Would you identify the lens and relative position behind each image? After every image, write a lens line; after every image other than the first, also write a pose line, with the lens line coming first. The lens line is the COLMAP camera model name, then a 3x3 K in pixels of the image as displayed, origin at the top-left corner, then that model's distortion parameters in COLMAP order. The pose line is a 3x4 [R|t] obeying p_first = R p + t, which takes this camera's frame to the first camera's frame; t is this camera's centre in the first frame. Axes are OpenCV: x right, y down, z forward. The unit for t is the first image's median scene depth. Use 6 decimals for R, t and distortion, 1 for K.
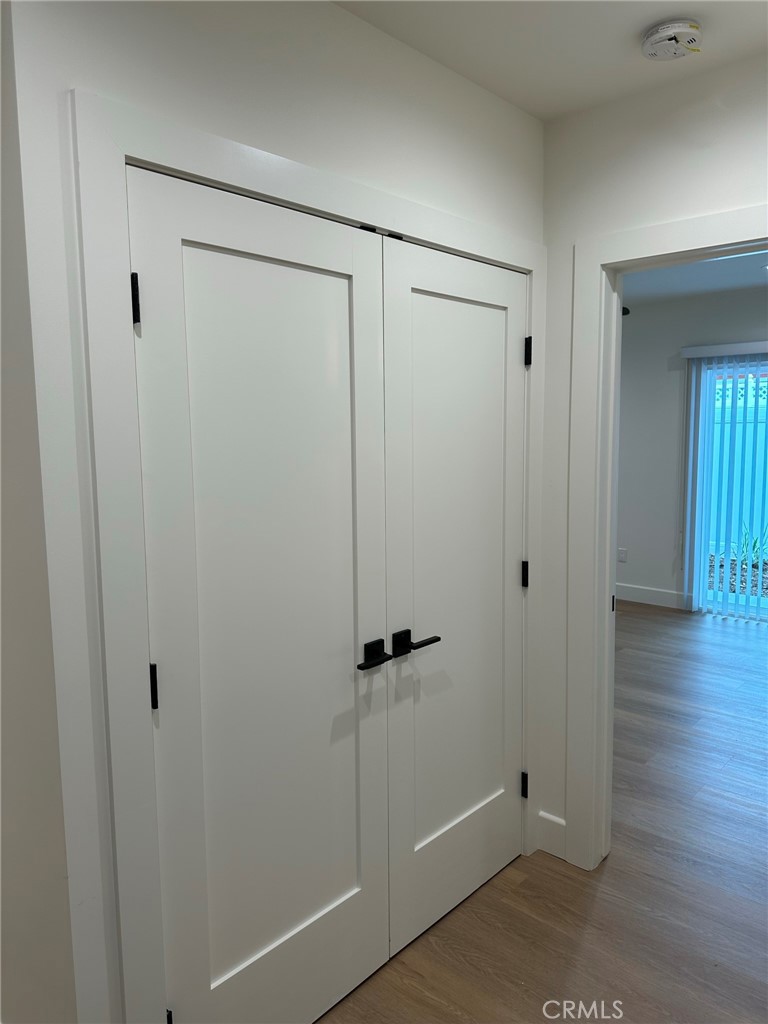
lens RADIAL K [[713.8, 0, 384.0], [0, 713.8, 512.0], [0, 0, 1]] dist [0.165591, -0.253307]
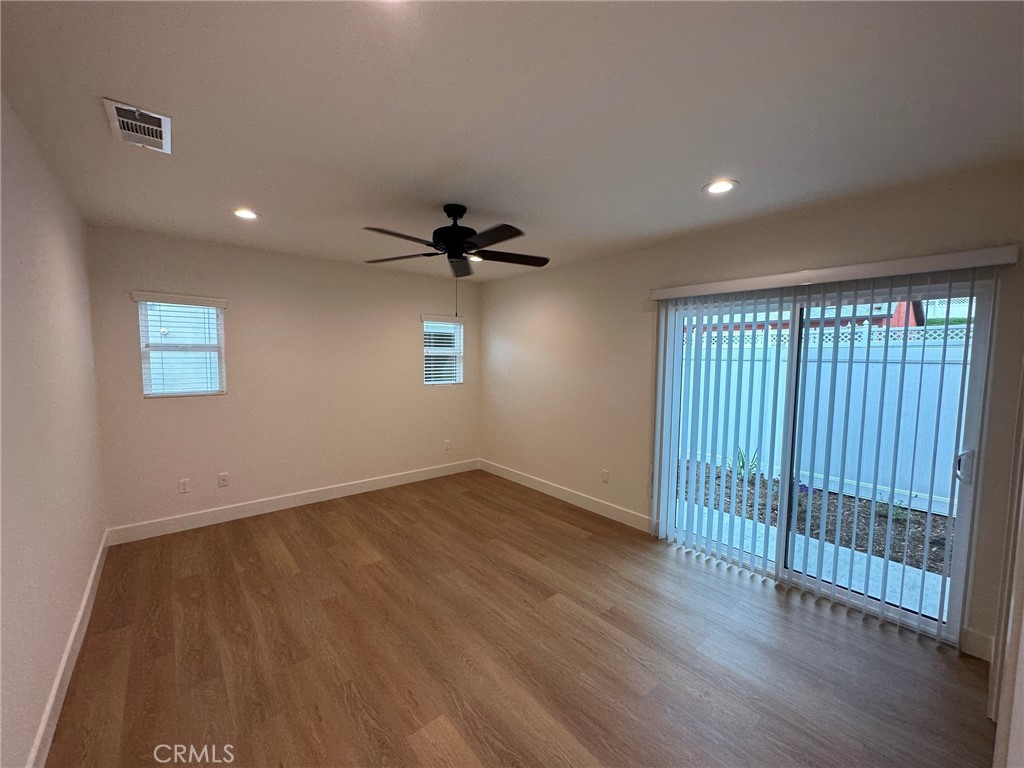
lens RADIAL K [[408.1, 0, 512.0], [0, 408.1, 384.0], [0, 0, 1]] dist [-0.002355, 0.000384]
pose [[0.991482, 0.034636, -0.125557, 0.276857], [-0.039432, 0.998576, -0.035918, -0.057218], [0.124134, 0.040563, 0.991436, 0.380460]]
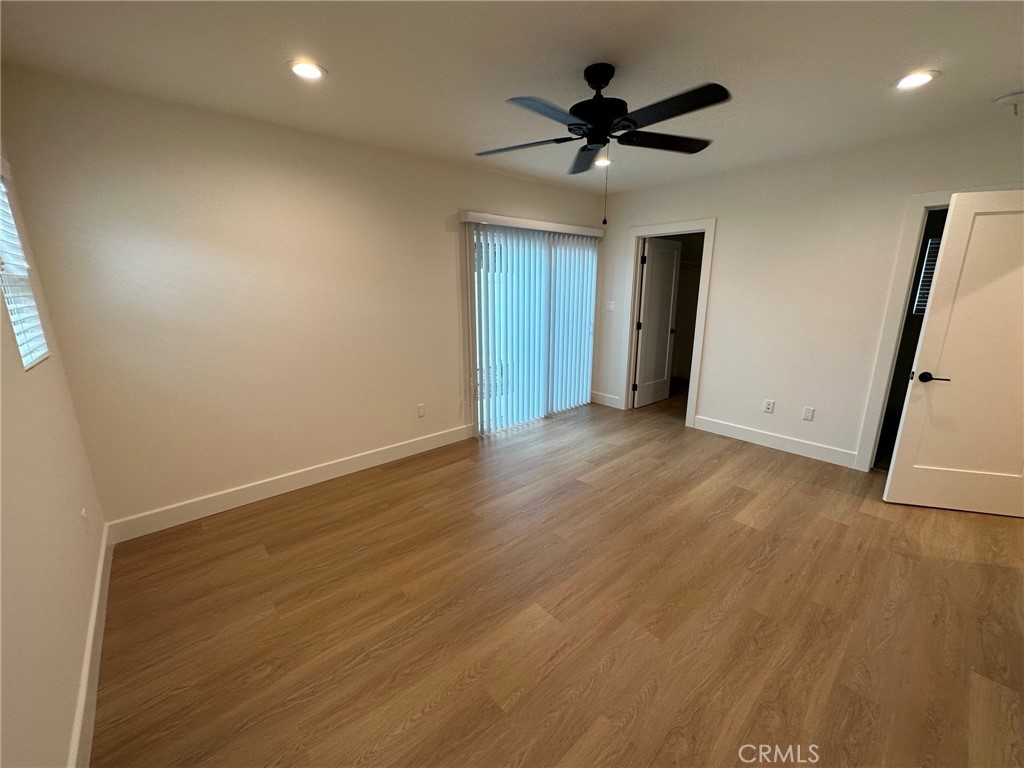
lens RADIAL K [[408.1, 0, 512.0], [0, 408.1, 384.0], [0, 0, 1]] dist [-0.002355, 0.000384]
pose [[0.105224, -0.223086, 0.969103, -0.228065], [0.113453, 0.970843, 0.211168, -0.091028], [-0.987956, 0.087727, 0.127466, 0.848953]]
